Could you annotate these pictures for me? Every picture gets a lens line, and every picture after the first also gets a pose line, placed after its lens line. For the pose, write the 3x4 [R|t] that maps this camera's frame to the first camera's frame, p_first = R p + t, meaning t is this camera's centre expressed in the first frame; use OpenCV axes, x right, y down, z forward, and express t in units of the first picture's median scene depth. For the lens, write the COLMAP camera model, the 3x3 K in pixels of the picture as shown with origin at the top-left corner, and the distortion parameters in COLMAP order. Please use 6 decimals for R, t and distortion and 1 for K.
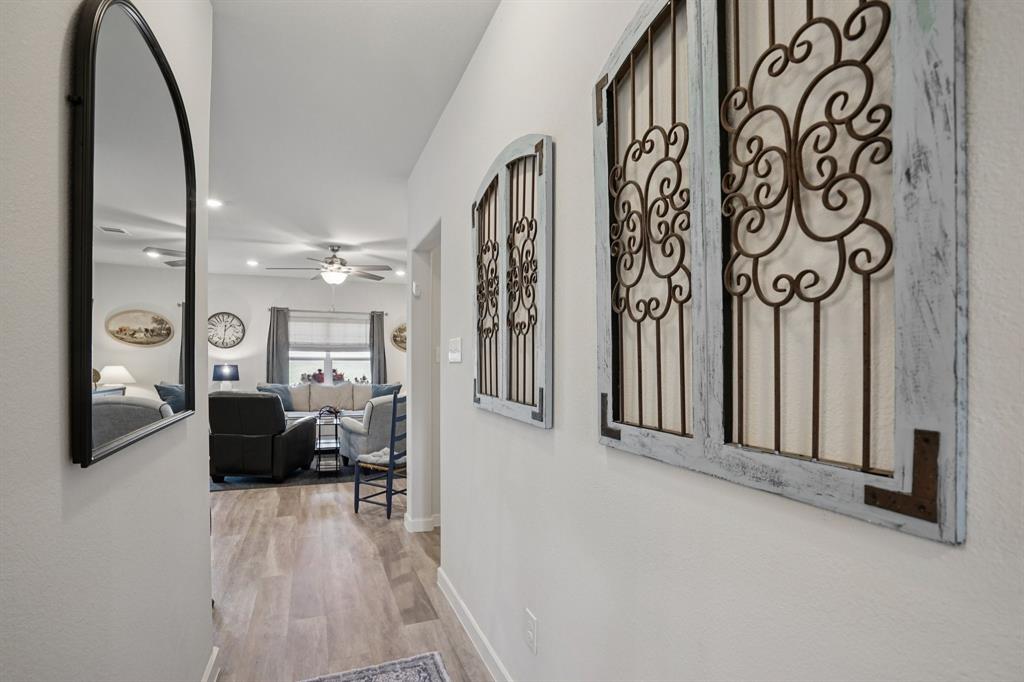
lens RADIAL K [[477.3, 0, 512.5], [0, 477.3, 366.9], [0, 0, 1]] dist [-0.049777, 0.016412]
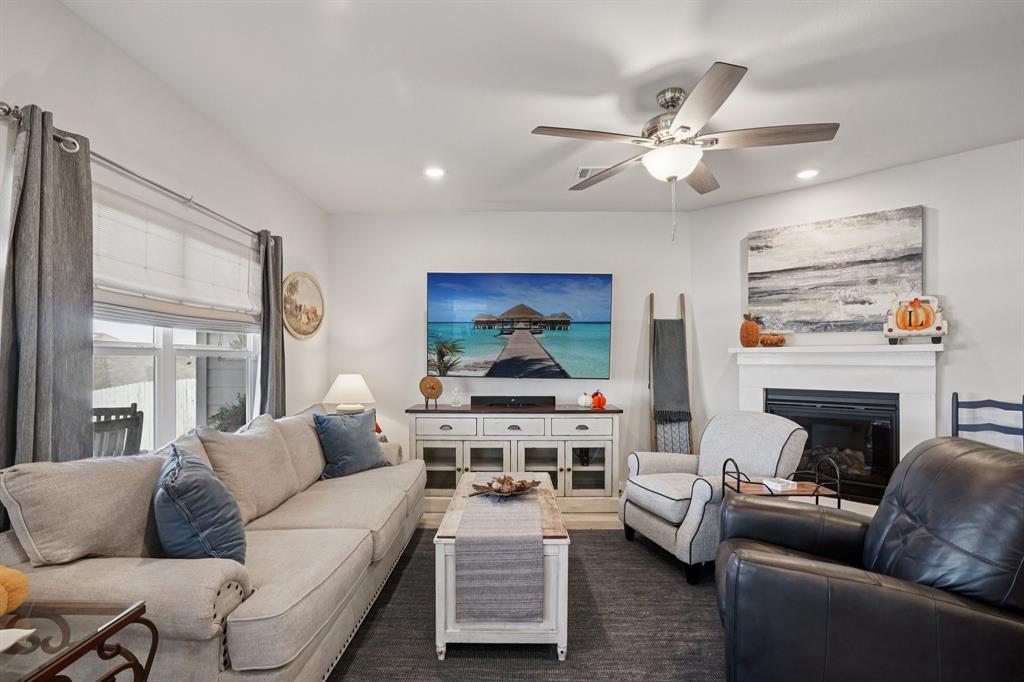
lens RADIAL K [[477.3, 0, 516.1], [0, 477.3, 359.5], [0, 0, 1]] dist [-0.049777, 0.016412]
pose [[0.387942, -0.003097, 0.921679, -0.595988], [0.011672, 0.999931, -0.001552, -0.008315], [-0.921610, 0.011360, 0.387951, 0.690846]]
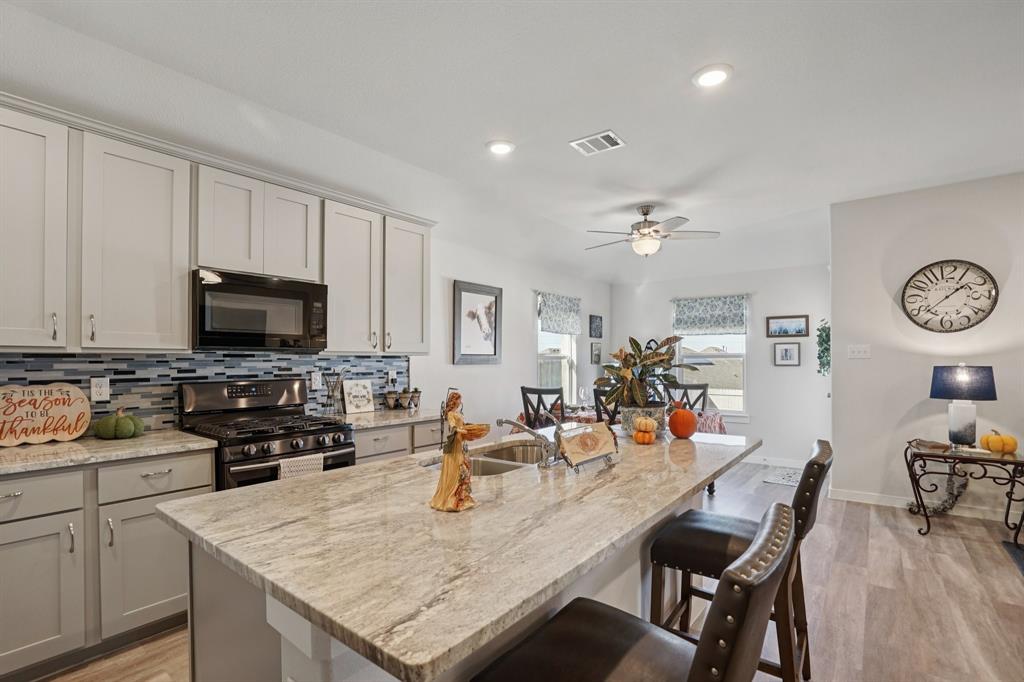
lens RADIAL K [[477.3, 0, 500.6], [0, 477.3, 371.2], [0, 0, 1]] dist [-0.049777, 0.016412]
pose [[0.467718, 0.015109, -0.883749, -0.372471], [-0.002186, 0.999871, 0.015937, -0.004845], [0.883875, -0.005522, 0.467691, 0.326524]]
